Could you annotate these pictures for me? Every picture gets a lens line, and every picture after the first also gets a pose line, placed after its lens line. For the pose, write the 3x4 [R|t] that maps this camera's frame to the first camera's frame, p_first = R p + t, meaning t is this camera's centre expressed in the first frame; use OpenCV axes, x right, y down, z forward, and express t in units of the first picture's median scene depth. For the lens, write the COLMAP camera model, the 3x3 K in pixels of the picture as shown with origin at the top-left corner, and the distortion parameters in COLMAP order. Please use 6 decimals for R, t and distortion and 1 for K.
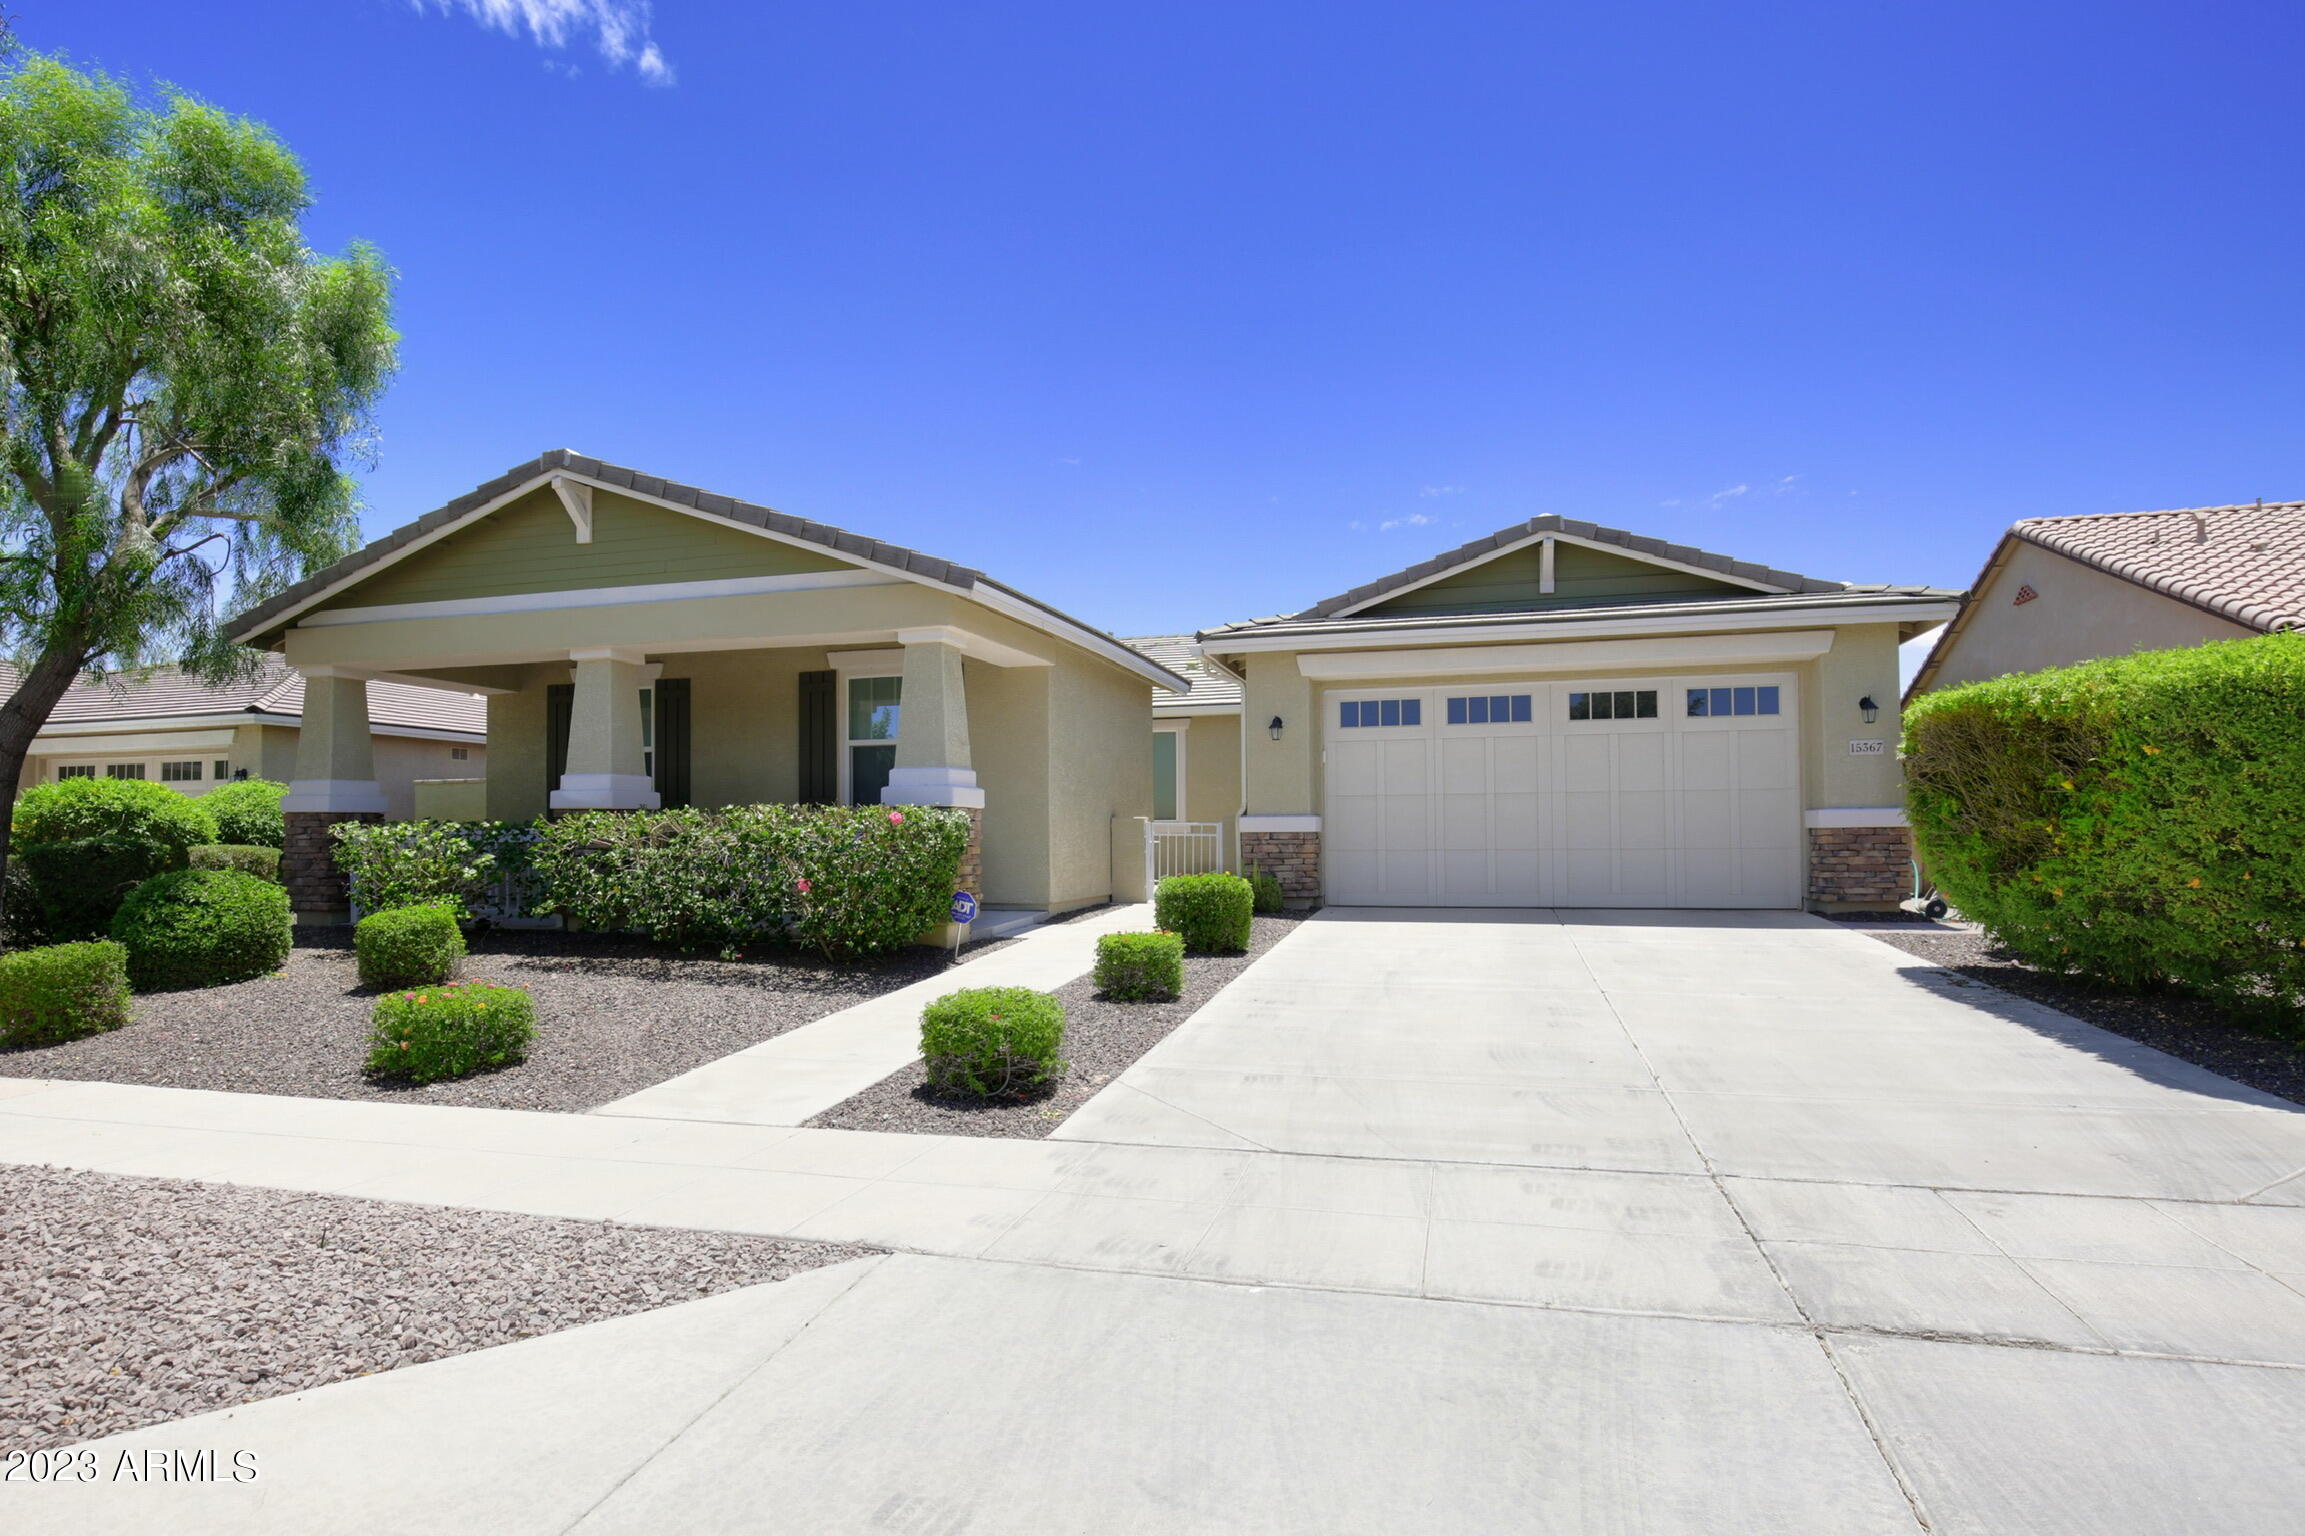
lens RADIAL K [[1202.3, 0, 1137.9], [0, 1202.3, 827.0], [0, 0, 1]] dist [-0.012018, -0.000737]
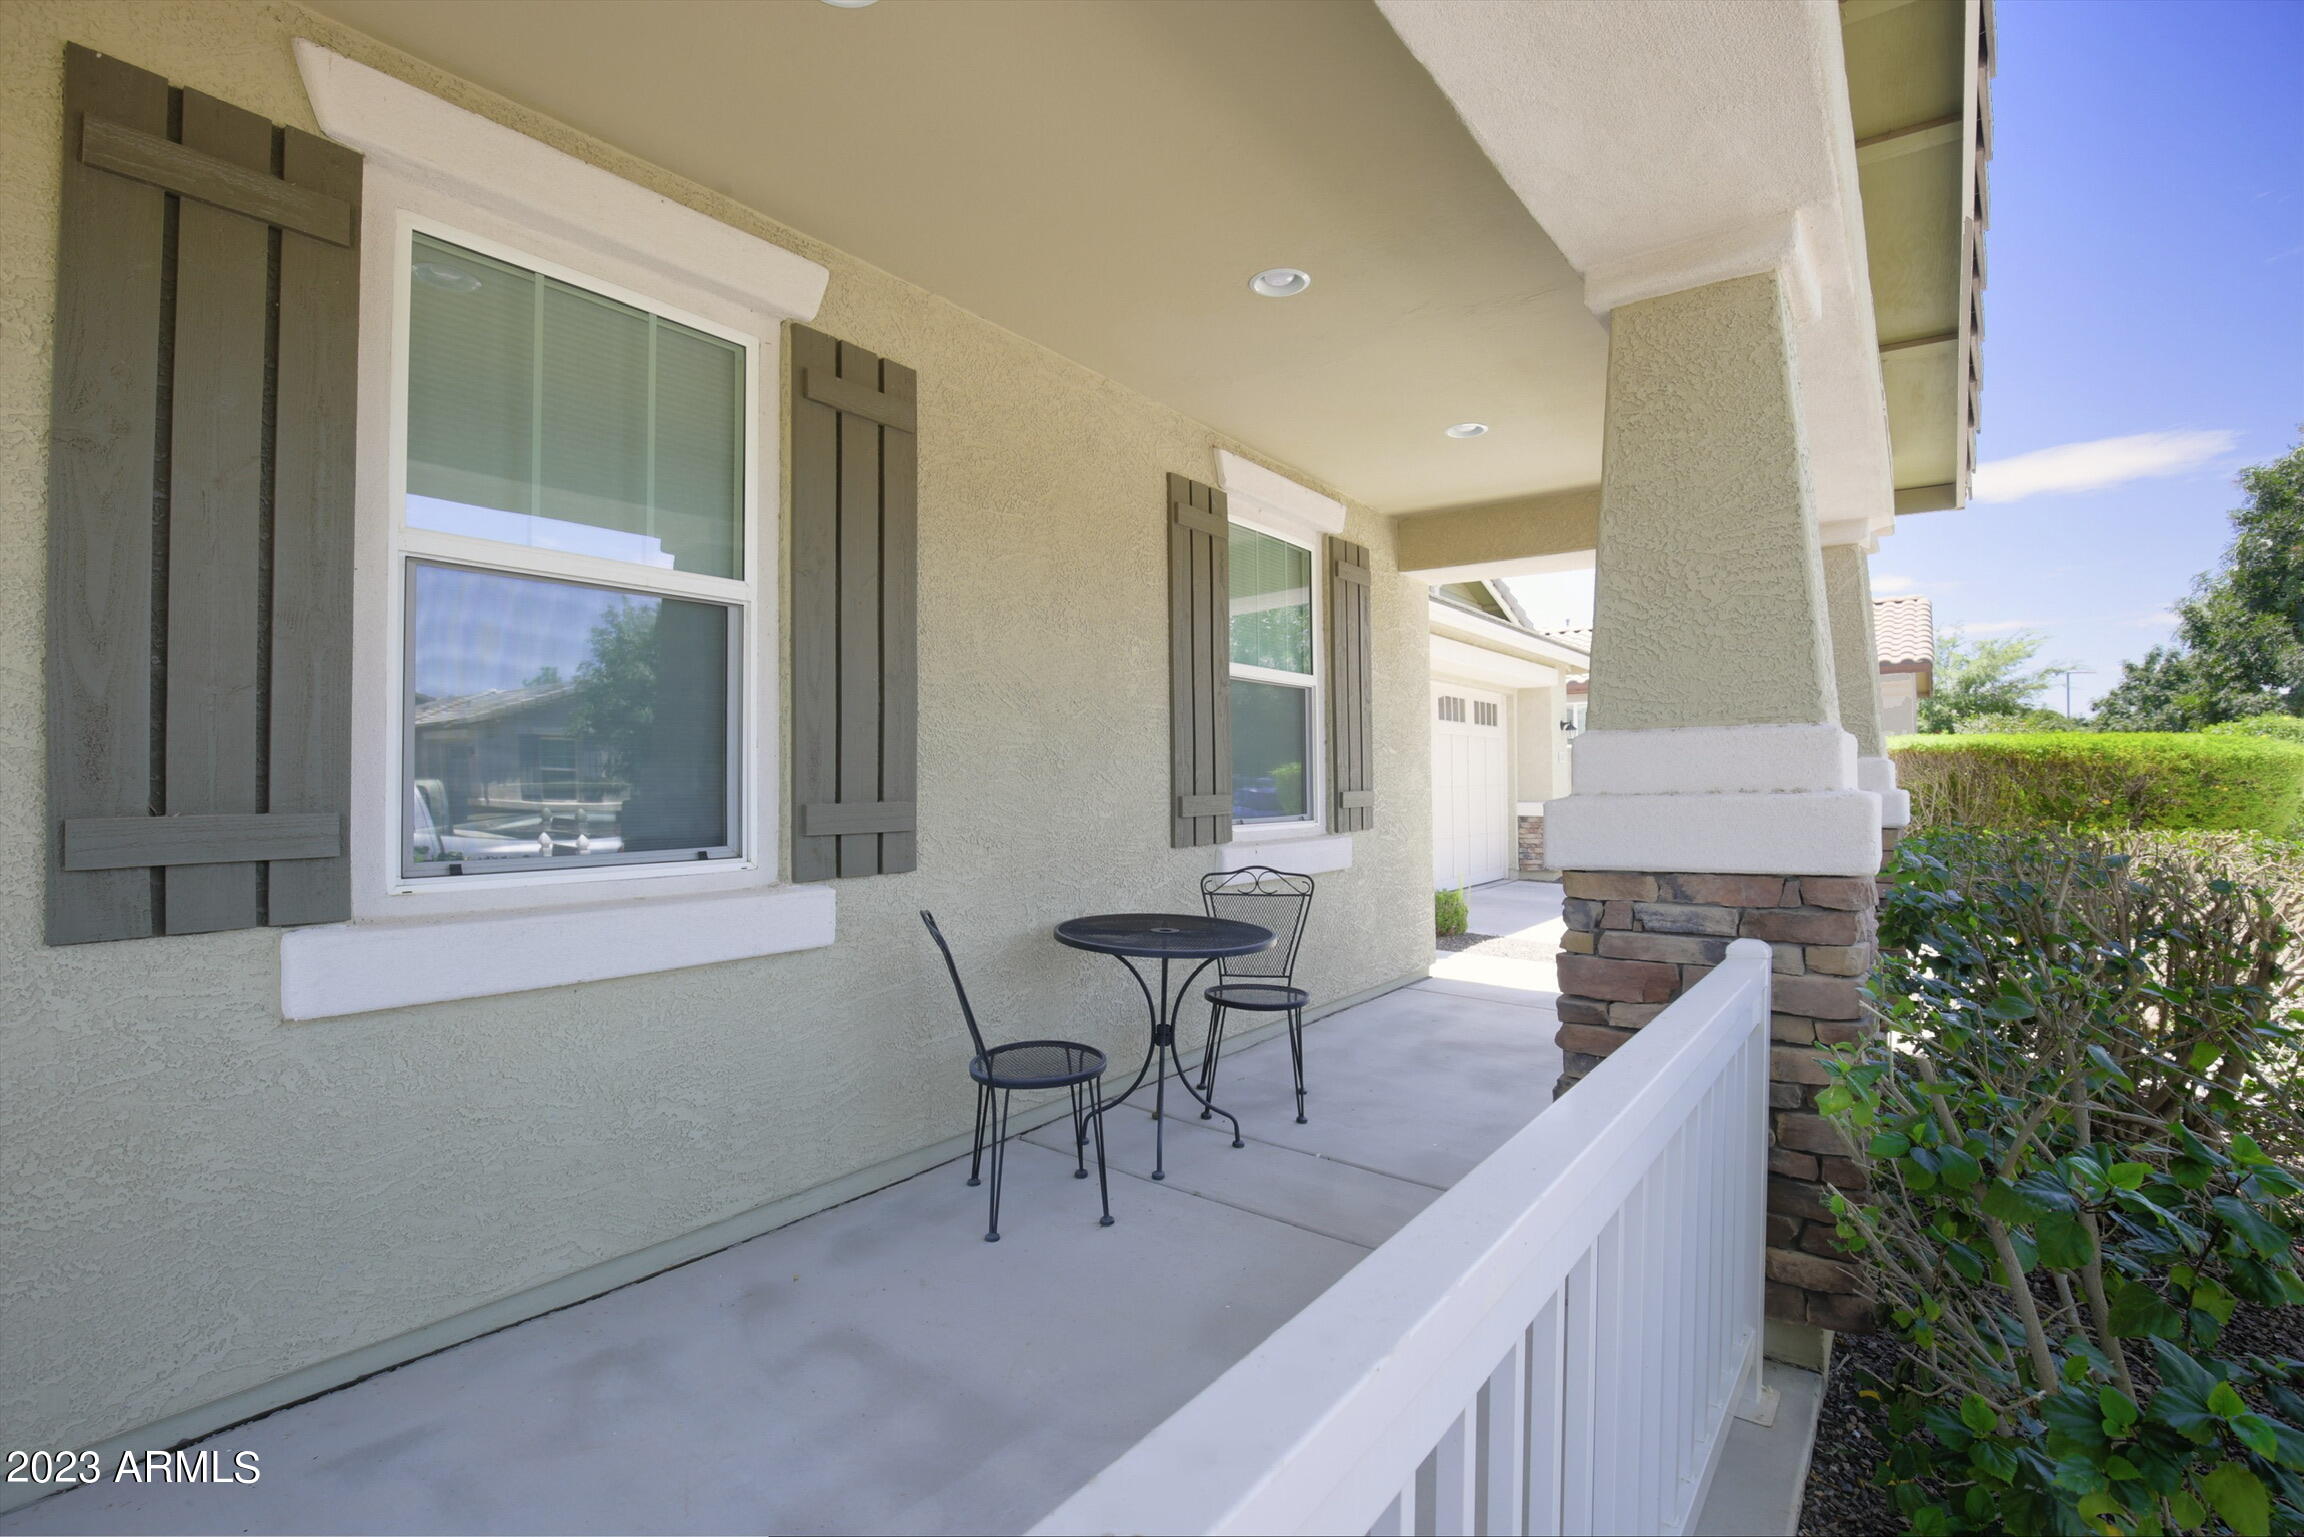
lens RADIAL K [[1061.4, 0, 1147.8], [0, 1061.4, 763.7], [0, 0, 1]] dist [-0.016772, 0.003073]
pose [[0.348800, 0.022182, 0.936935, -0.628774], [-0.006597, 0.999753, -0.021213, -0.027201], [-0.937174, 0.001218, 0.348860, 0.921409]]
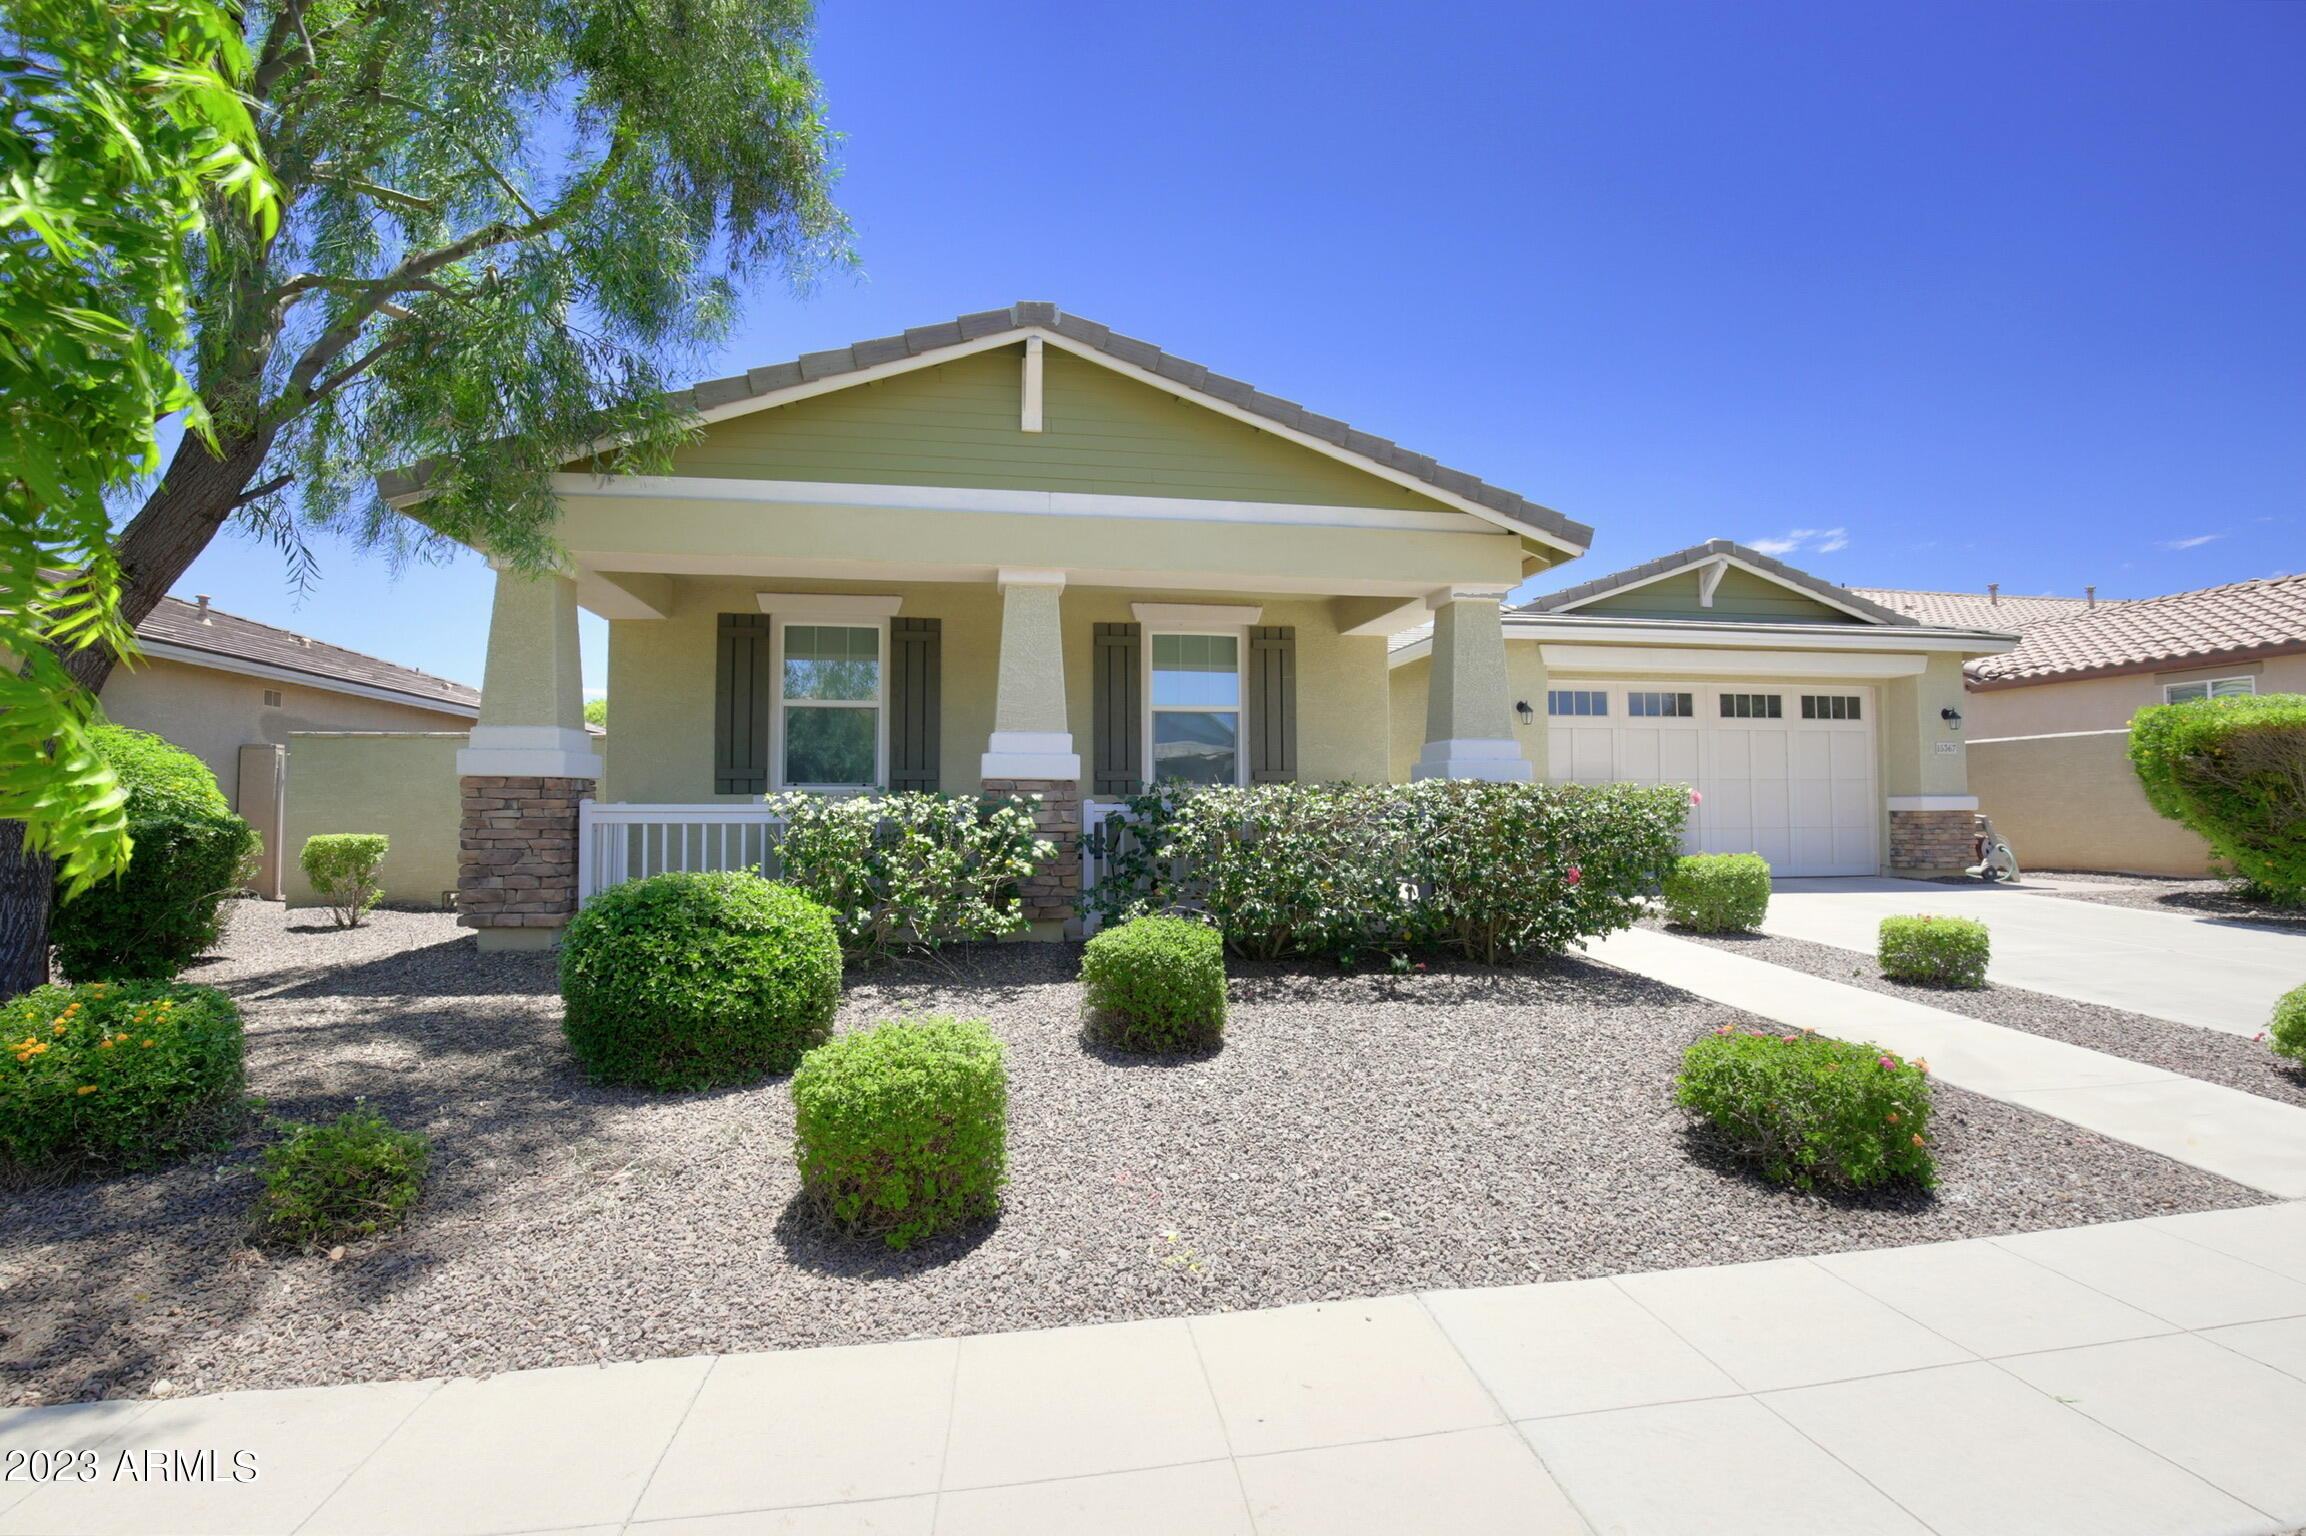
lens RADIAL K [[1062.4, 0, 1142.4], [0, 1062.4, 777.0], [0, 0, 1]] dist [-0.016772, 0.003073]
pose [[0.903595, 0.018464, 0.427989, -0.594725], [-0.009194, 0.999676, -0.023716, -0.000782], [-0.428289, 0.017495, 0.903473, 0.315440]]
